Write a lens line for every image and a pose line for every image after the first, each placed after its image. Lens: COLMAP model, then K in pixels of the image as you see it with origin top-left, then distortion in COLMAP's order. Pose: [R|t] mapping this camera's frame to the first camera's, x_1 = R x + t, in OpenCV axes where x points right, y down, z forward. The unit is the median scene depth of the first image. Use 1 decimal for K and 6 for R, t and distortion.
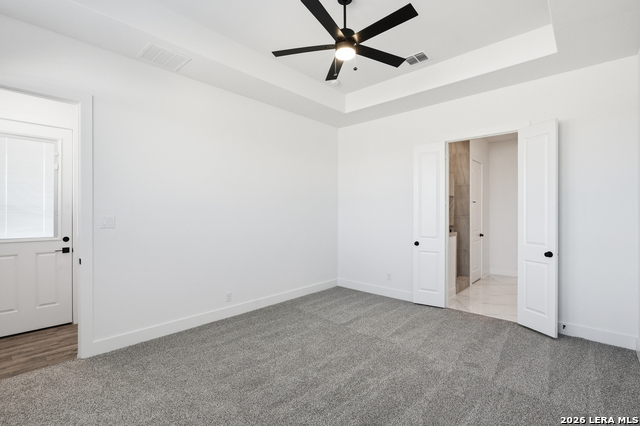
lens RADIAL K [[294.7, 0, 315.2], [0, 294.7, 213.7], [0, 0, 1]] dist [-0.011538, 0.005019]
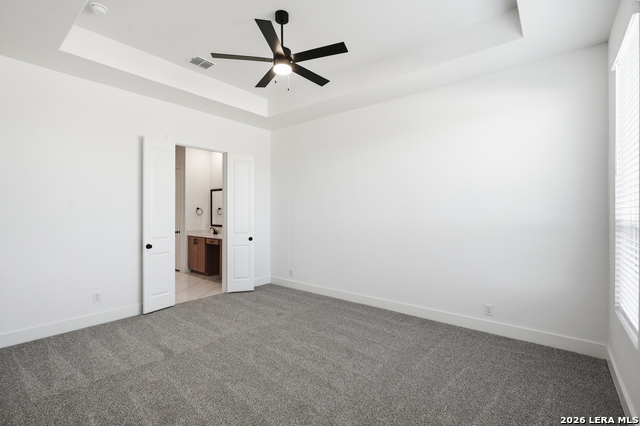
lens RADIAL K [[294.7, 0, 318.6], [0, 294.7, 210.9], [0, 0, 1]] dist [-0.011538, 0.005019]
pose [[-0.067227, 0.003963, 0.997730, -0.720335], [0.000157, 0.999992, -0.003961, -0.003697], [-0.997738, -0.000109, -0.067227, 0.665669]]
